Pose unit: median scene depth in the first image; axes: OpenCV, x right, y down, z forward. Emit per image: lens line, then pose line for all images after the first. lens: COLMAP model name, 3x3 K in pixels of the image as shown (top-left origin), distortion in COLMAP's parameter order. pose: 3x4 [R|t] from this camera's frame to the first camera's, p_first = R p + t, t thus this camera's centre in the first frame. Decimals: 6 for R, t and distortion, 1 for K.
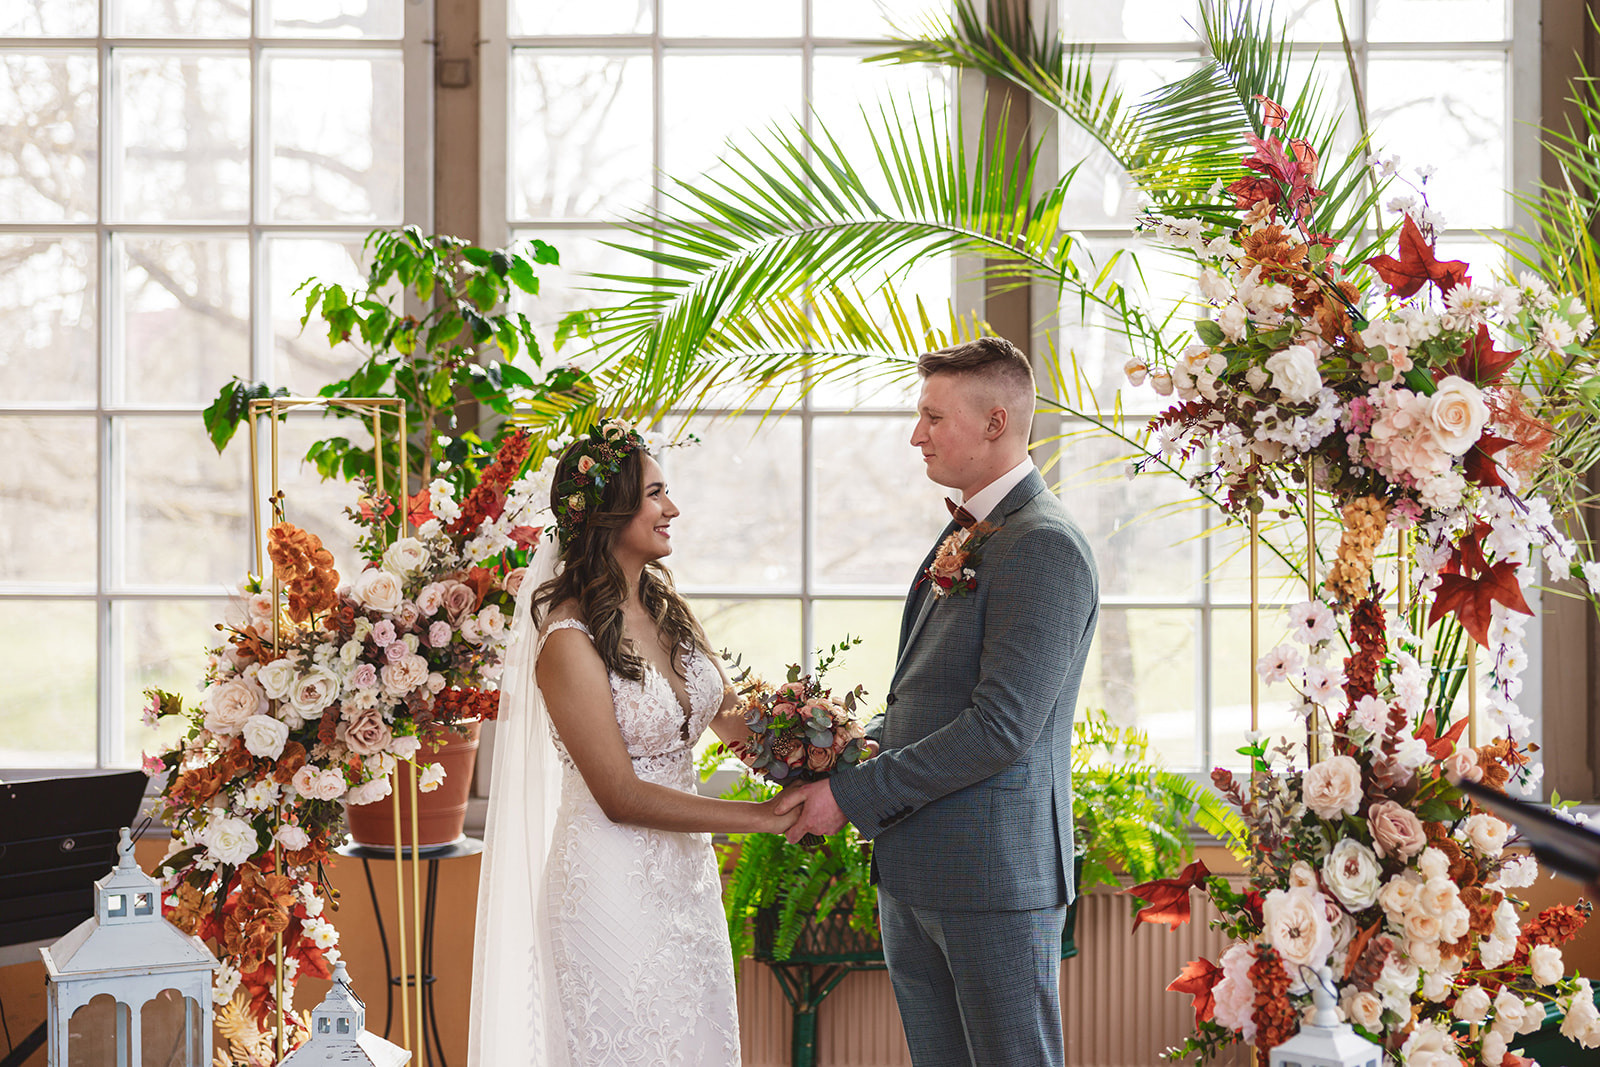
lens RADIAL K [[2310.4, 0, 800.0], [0, 2310.4, 533.5], [0, 0, 1]] dist [0.007141, 0.006161]
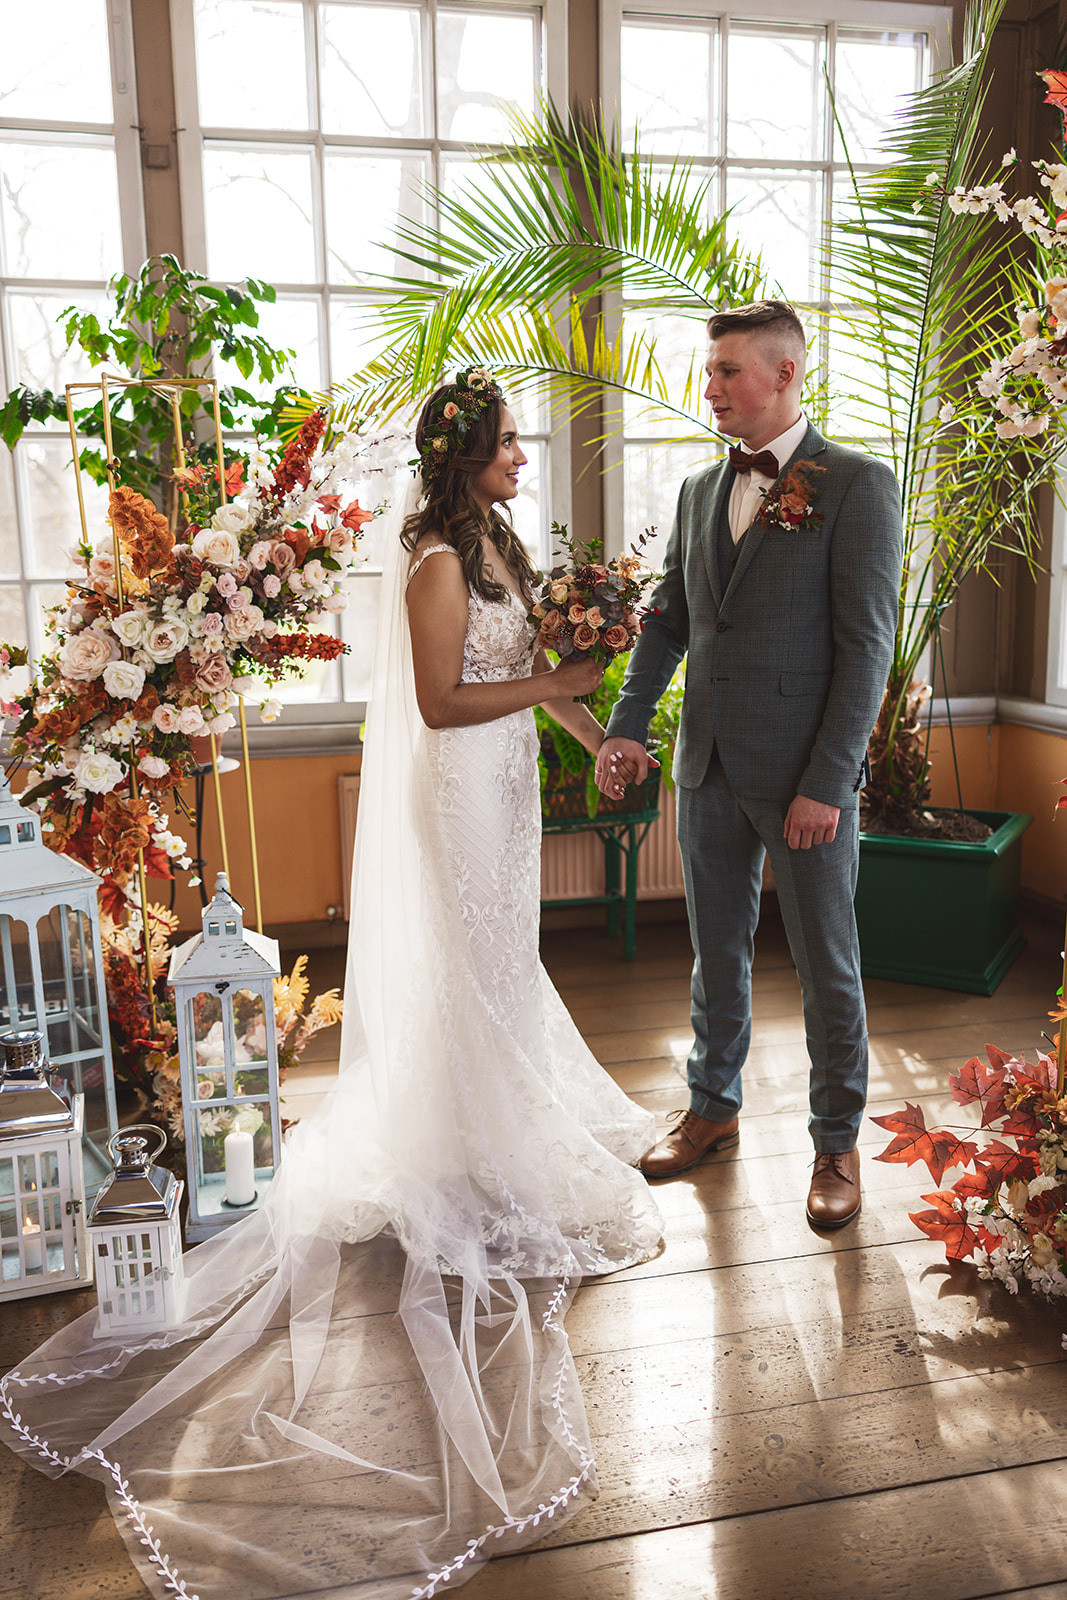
lens RADIAL K [[1245.4, 0, 517.7], [0, 1245.4, 794.1], [0, 0, 1]] dist [-0.008352, 0.019356]
pose [[0.976670, -0.055840, 0.207361, -0.170137], [0.018942, 0.984238, 0.175830, 0.038822], [-0.213911, -0.167800, 0.962333, 0.358608]]
